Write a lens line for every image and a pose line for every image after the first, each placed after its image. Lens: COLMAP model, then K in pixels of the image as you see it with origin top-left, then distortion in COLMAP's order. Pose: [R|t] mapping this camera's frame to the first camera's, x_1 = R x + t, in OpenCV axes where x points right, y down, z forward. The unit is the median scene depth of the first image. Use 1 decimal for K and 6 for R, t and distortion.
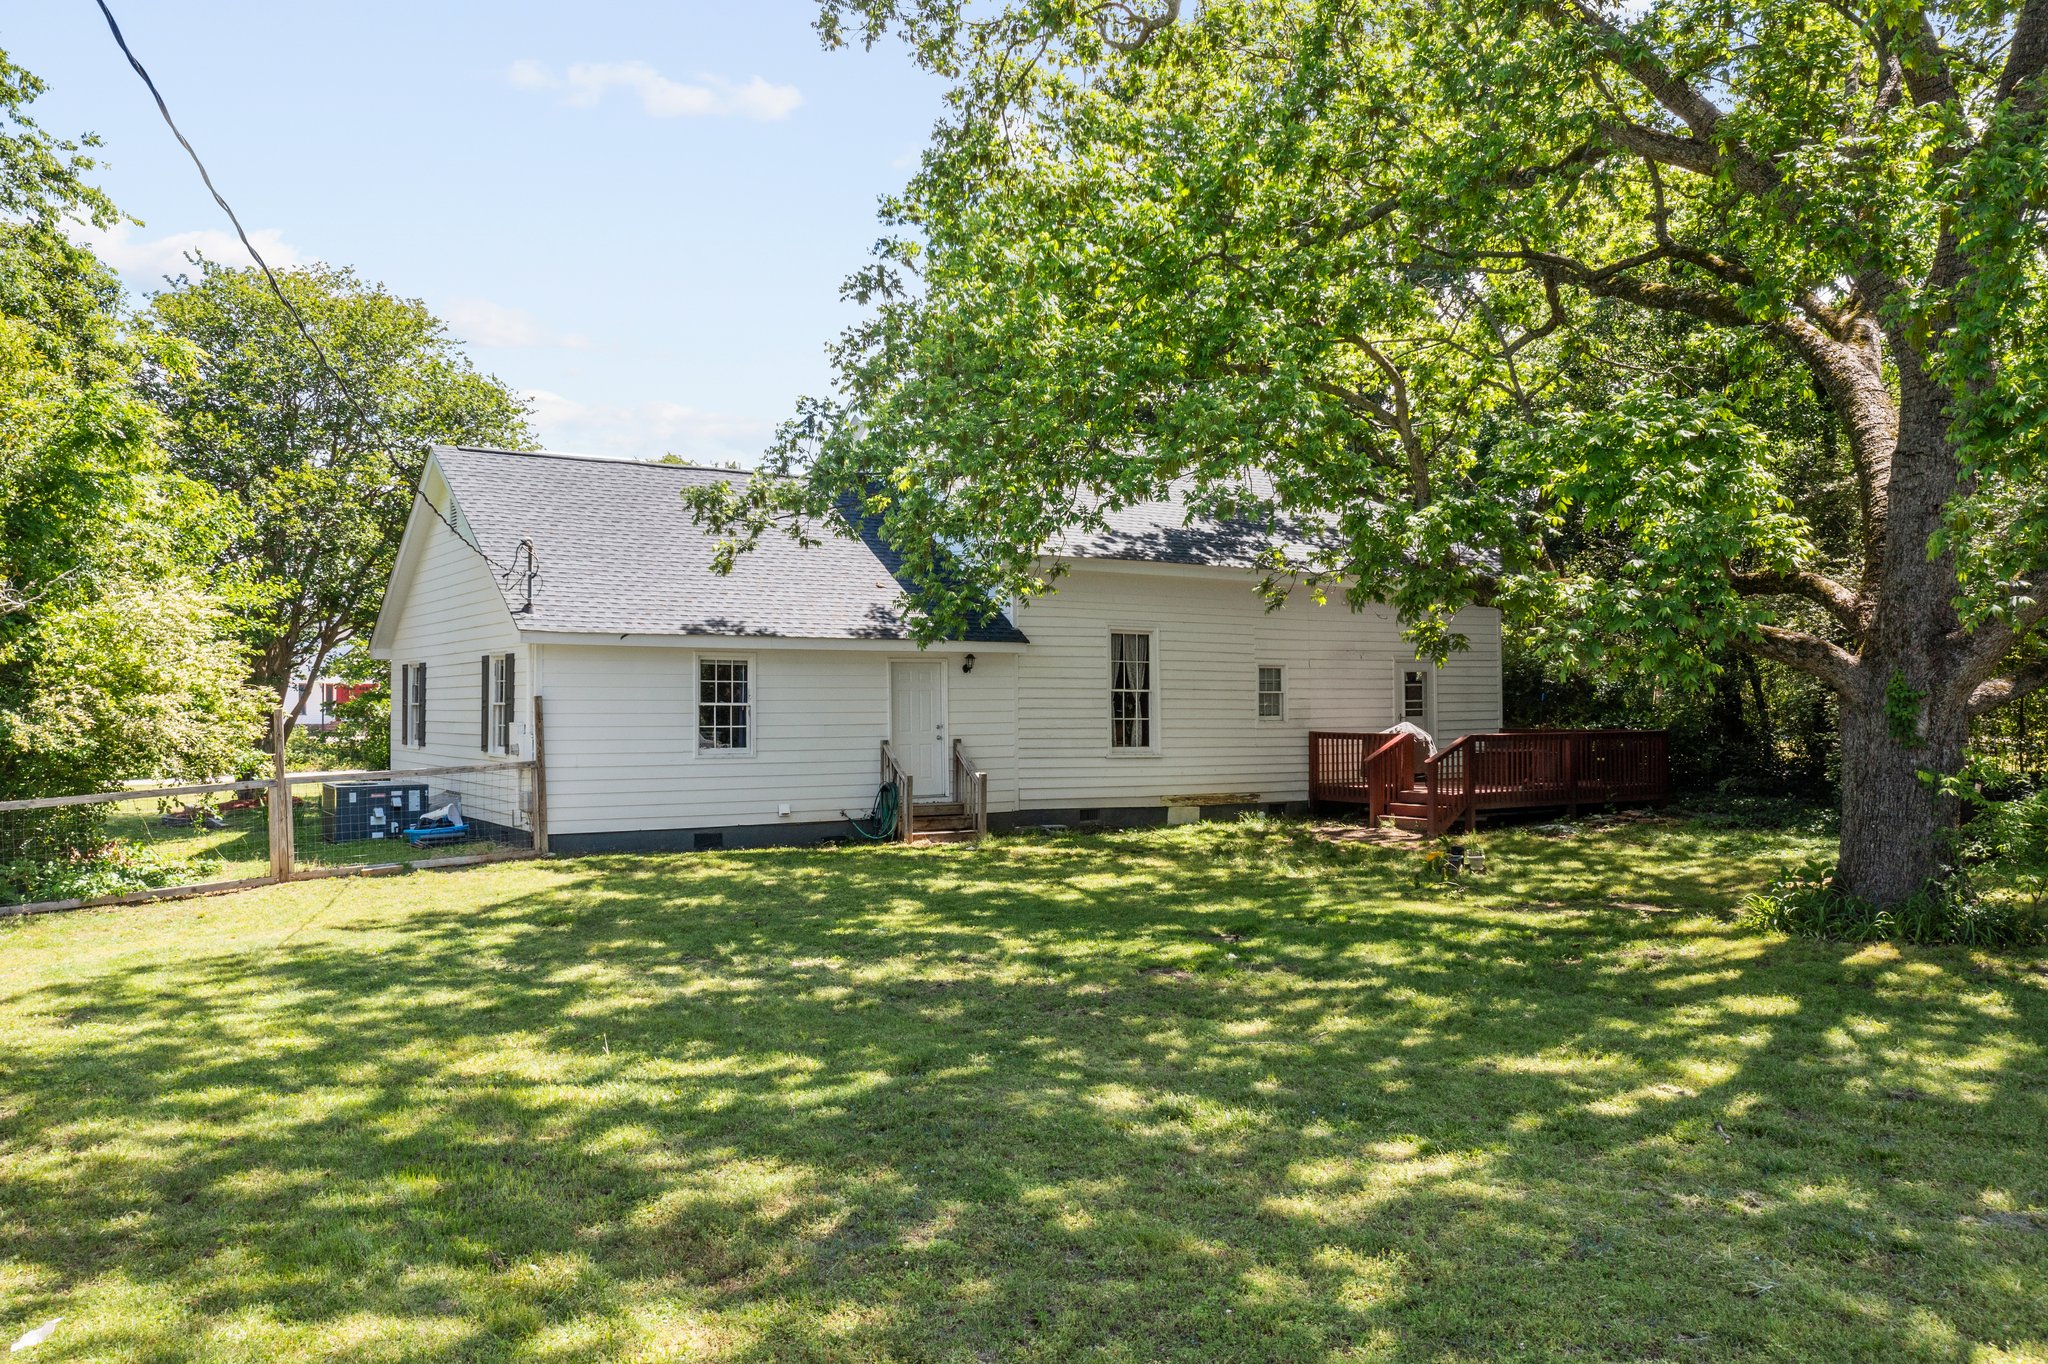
lens RADIAL K [[1653.5, 0, 1025.7], [0, 1653.5, 650.7], [0, 0, 1]] dist [-0.000205, -0.000378]
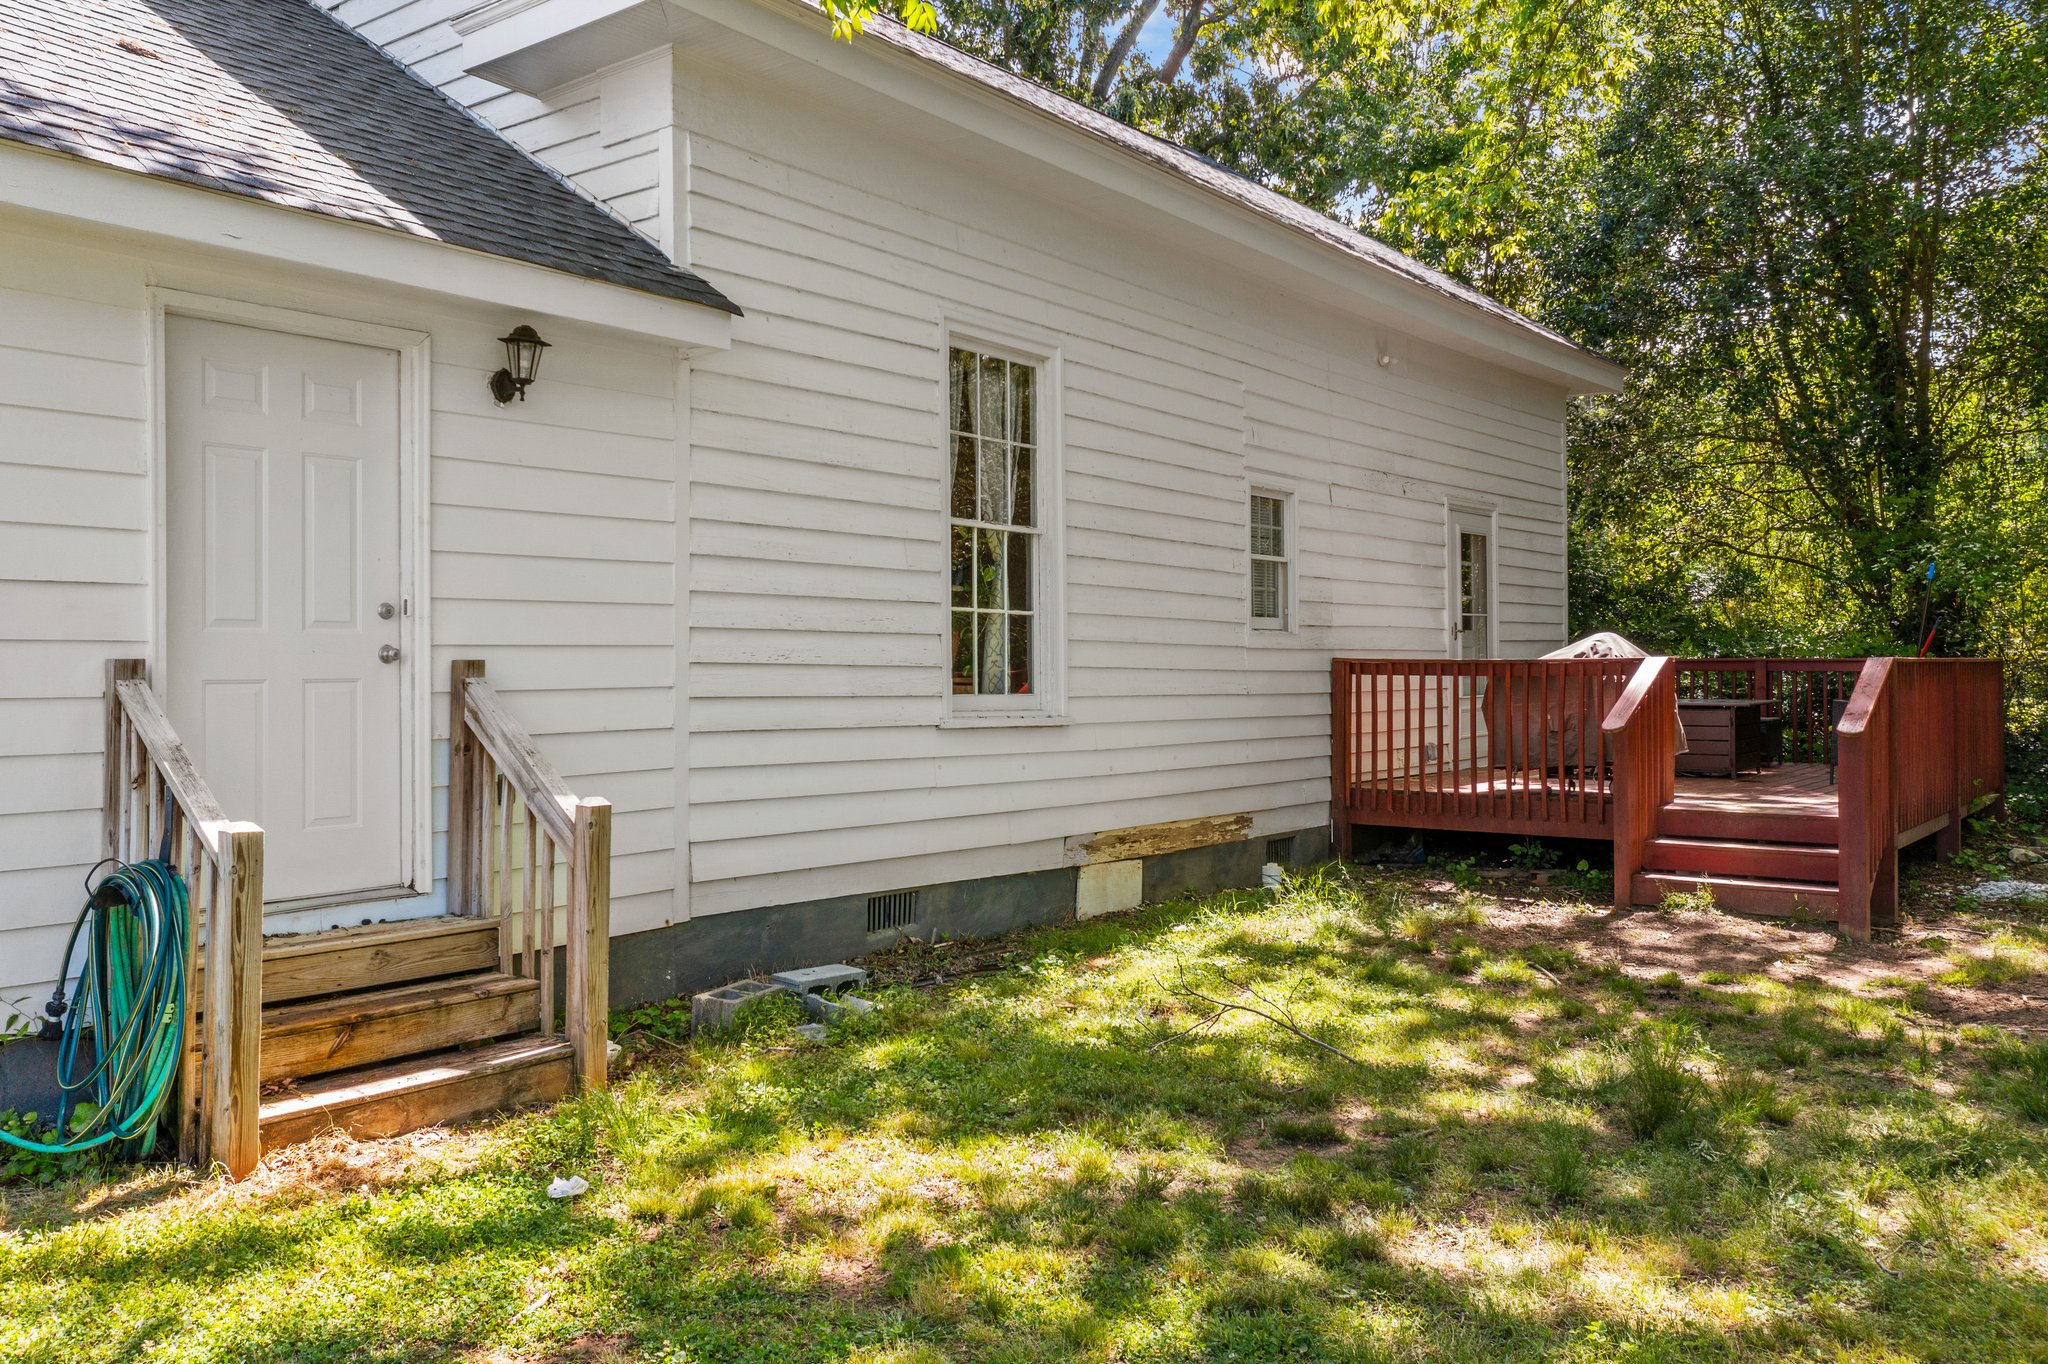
lens RADIAL K [[1653.5, 0, 1025.7], [0, 1653.5, 650.7], [0, 0, 1]] dist [-0.000205, -0.000378]
pose [[0.940721, 0.007624, 0.339095, -0.043613], [-0.016264, 0.999611, 0.022646, 0.041923], [-0.338791, -0.026819, 0.940479, 0.687213]]
